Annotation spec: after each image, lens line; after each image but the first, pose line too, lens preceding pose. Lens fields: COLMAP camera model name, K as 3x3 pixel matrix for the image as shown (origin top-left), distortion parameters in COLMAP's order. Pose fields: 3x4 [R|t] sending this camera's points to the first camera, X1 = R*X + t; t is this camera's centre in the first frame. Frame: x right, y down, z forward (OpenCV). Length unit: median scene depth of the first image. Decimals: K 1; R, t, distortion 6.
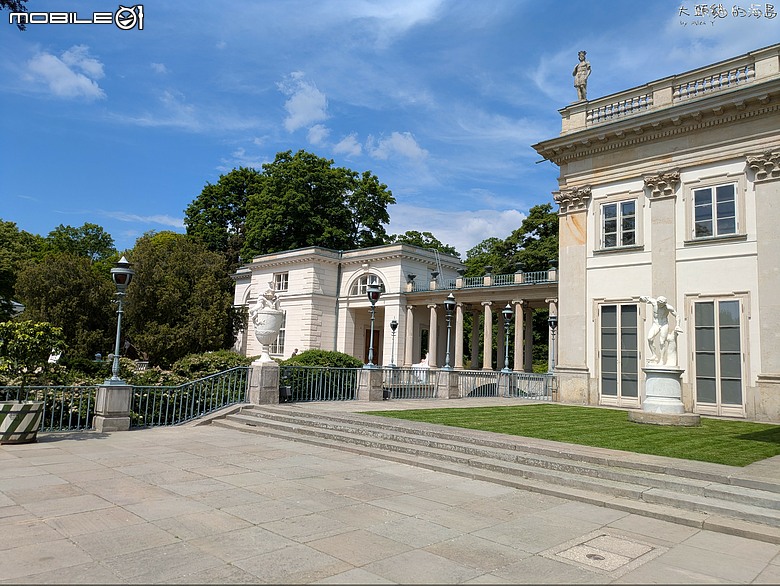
lens RADIAL K [[572.5, 0, 390.5], [0, 572.5, 292.1], [0, 0, 1]] dist [0.011374, -0.000554]
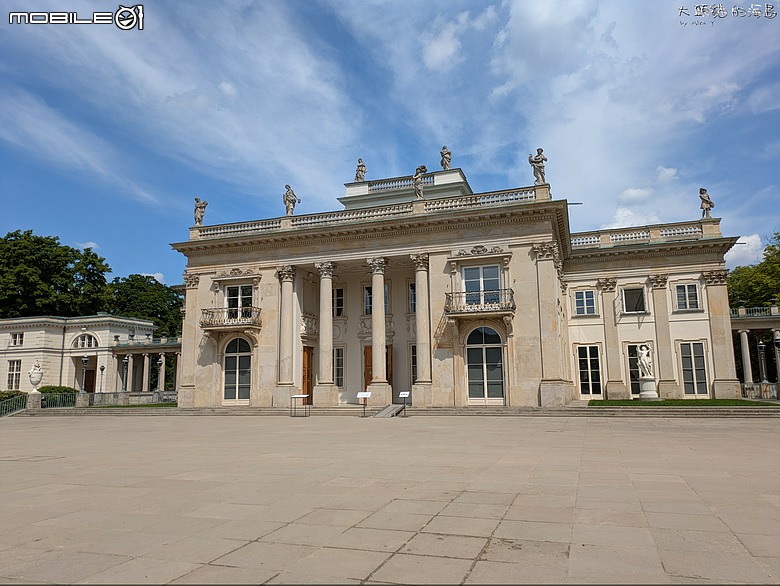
lens RADIAL K [[572.5, 0, 388.8], [0, 572.5, 295.7], [0, 0, 1]] dist [0.011374, -0.000554]
pose [[0.906376, 0.012707, 0.422281, 0.045036], [0.002297, 0.999385, -0.035004, -0.079032], [-0.422466, 0.032696, 0.905789, -0.742311]]
